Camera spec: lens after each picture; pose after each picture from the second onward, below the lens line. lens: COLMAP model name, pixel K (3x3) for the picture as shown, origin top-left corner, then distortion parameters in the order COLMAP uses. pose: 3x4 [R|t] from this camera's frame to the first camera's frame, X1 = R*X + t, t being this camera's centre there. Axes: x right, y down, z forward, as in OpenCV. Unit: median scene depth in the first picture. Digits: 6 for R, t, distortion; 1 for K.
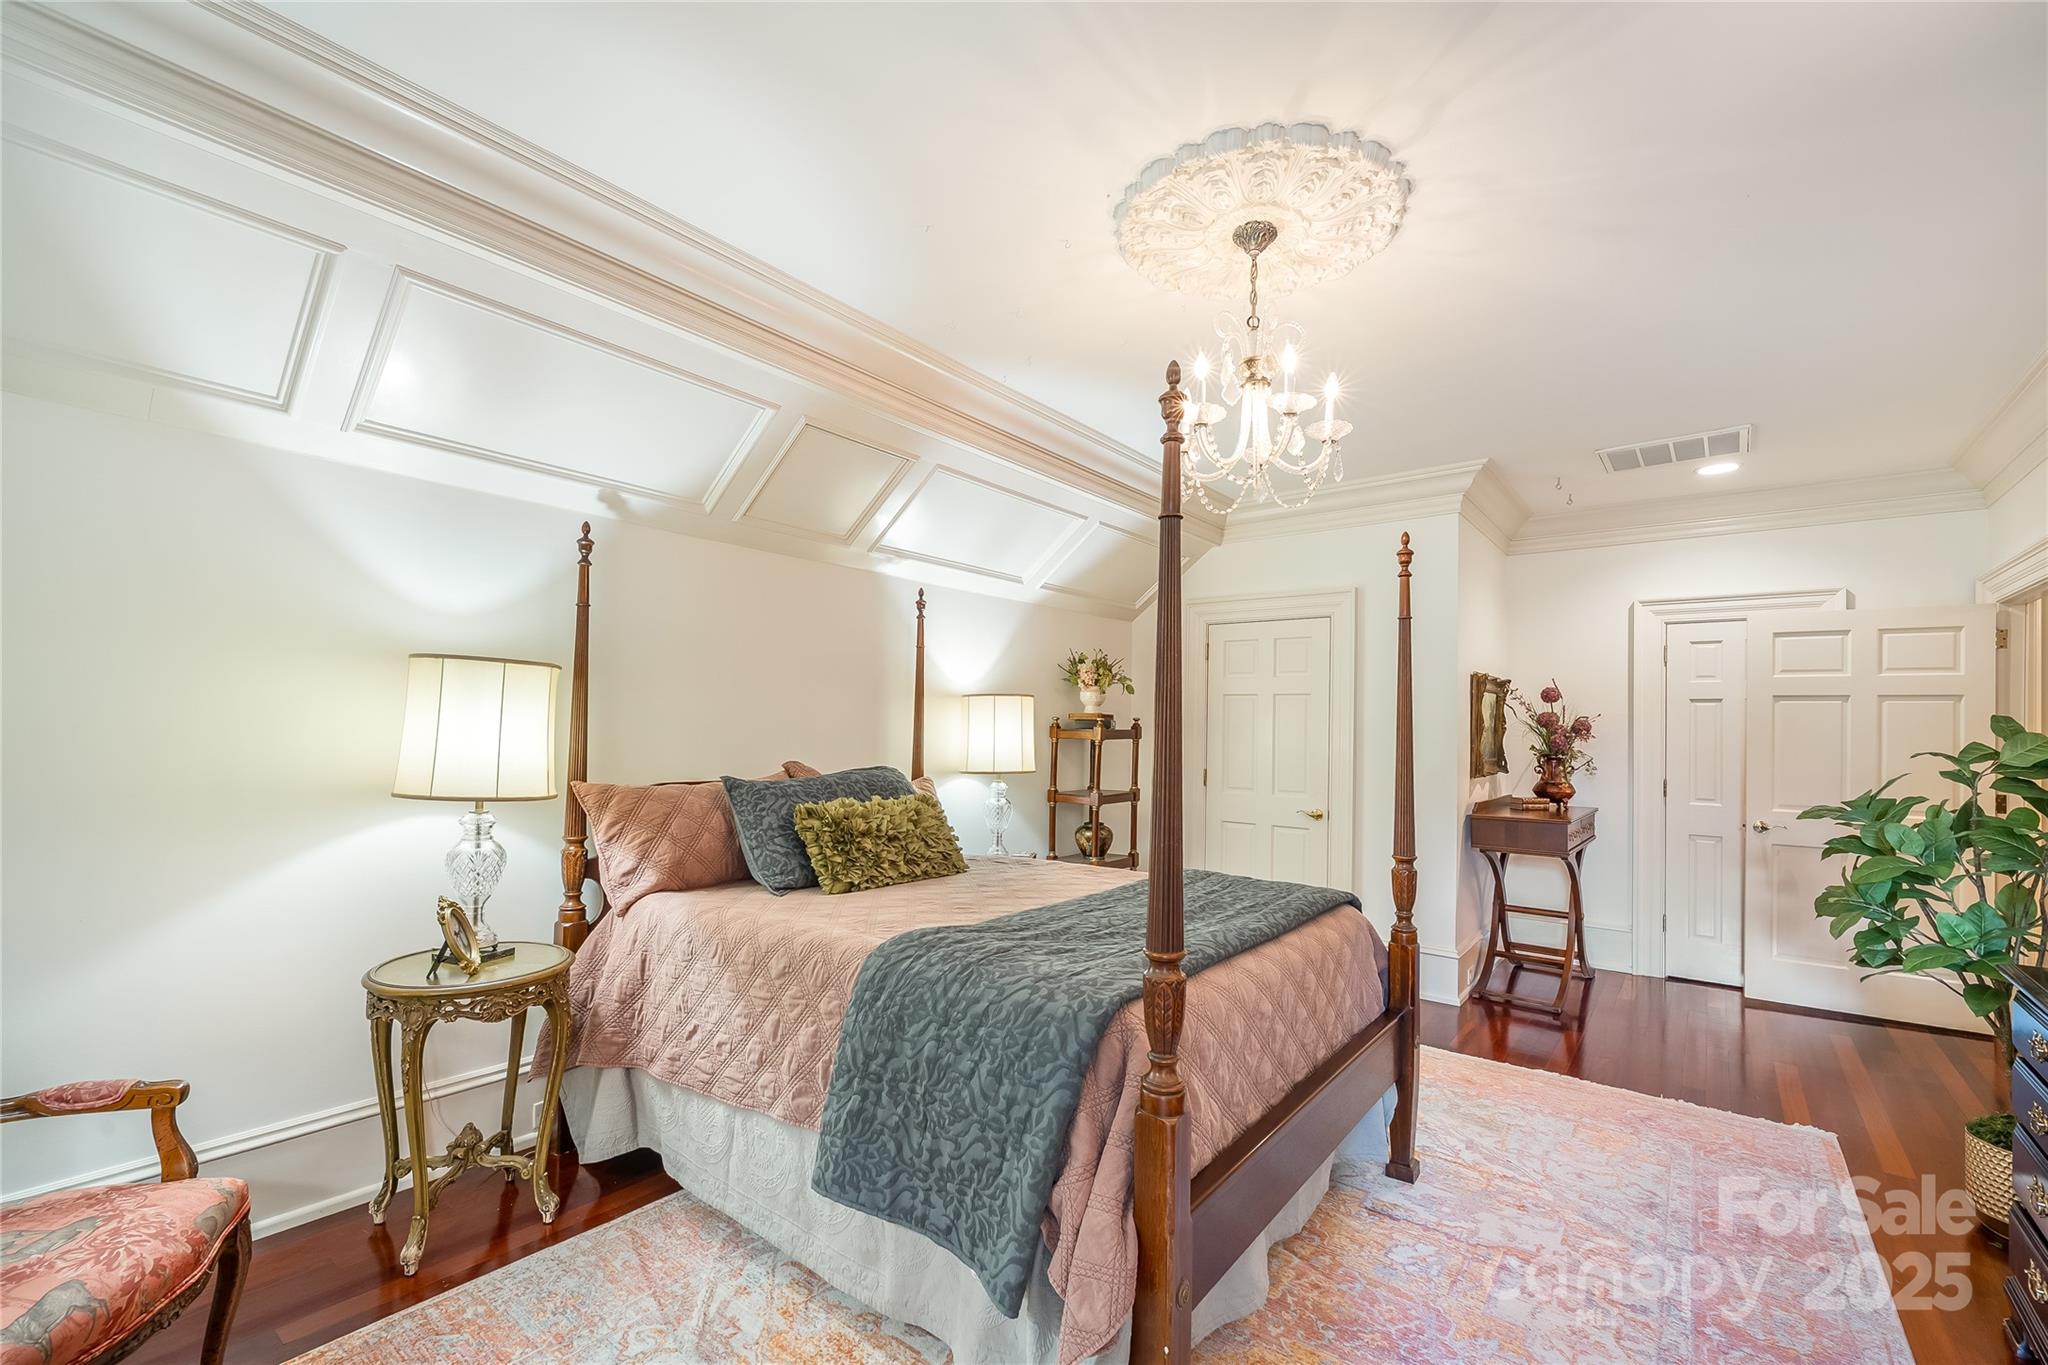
lens RADIAL K [[855.7, 0, 1022.7], [0, 855.7, 714.1], [0, 0, 1]] dist [-0.000221, -0.000124]
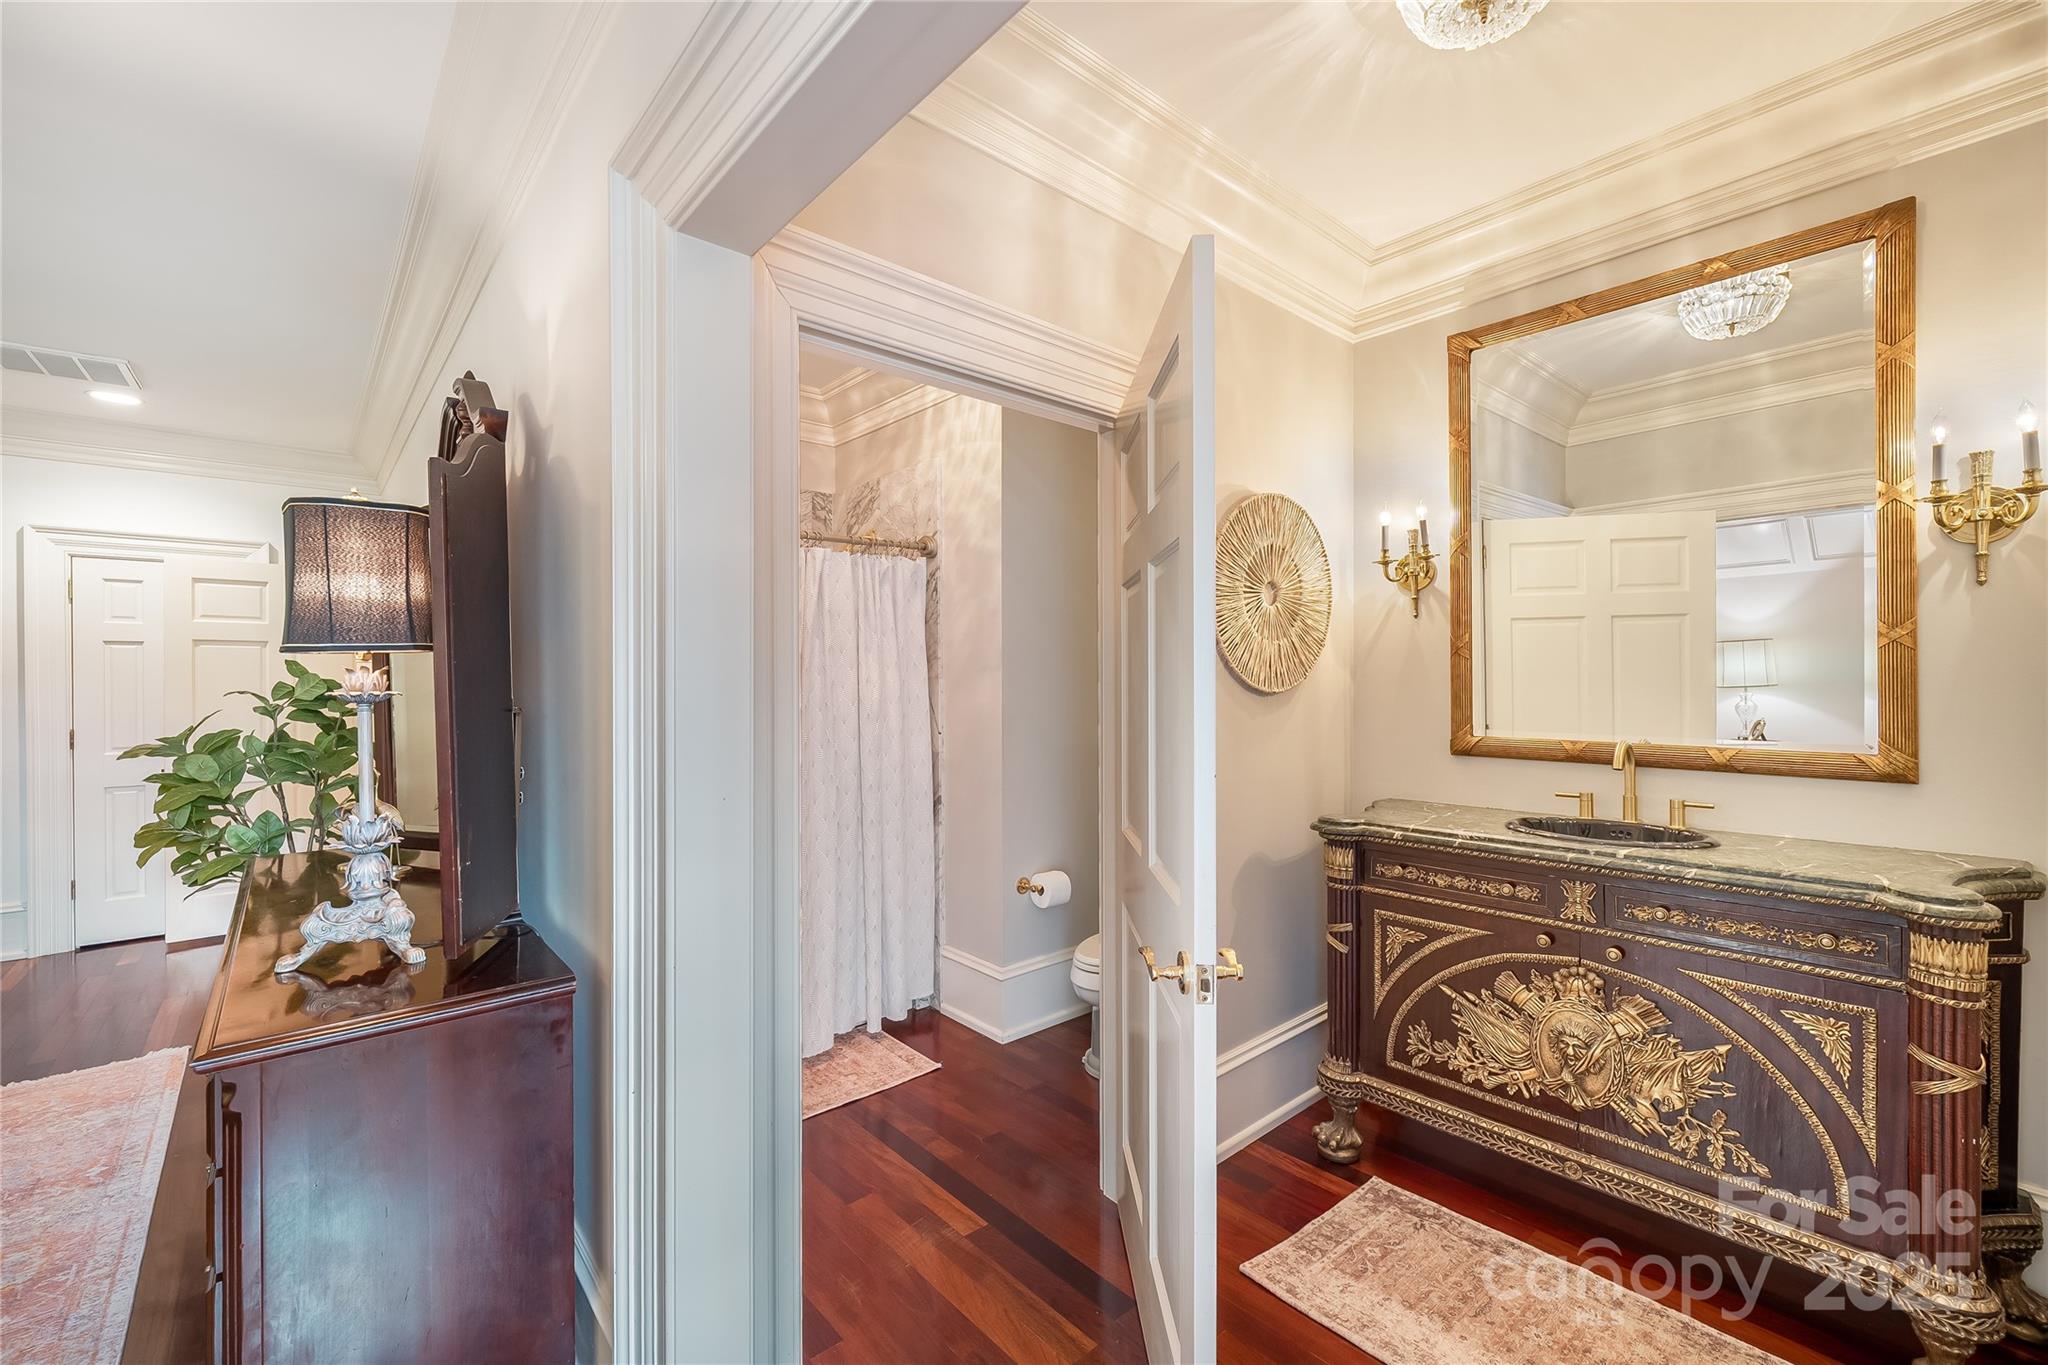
lens RADIAL K [[860.7, 0, 1024.0], [0, 860.7, 682.5], [0, 0, 1]] dist [-0.003209, -0.000504]
pose [[0.185890, -0.020471, 0.982357, 0.072575], [-0.006996, 0.999730, 0.022157, -0.000594], [-0.982546, -0.010991, 0.185697, -0.189334]]
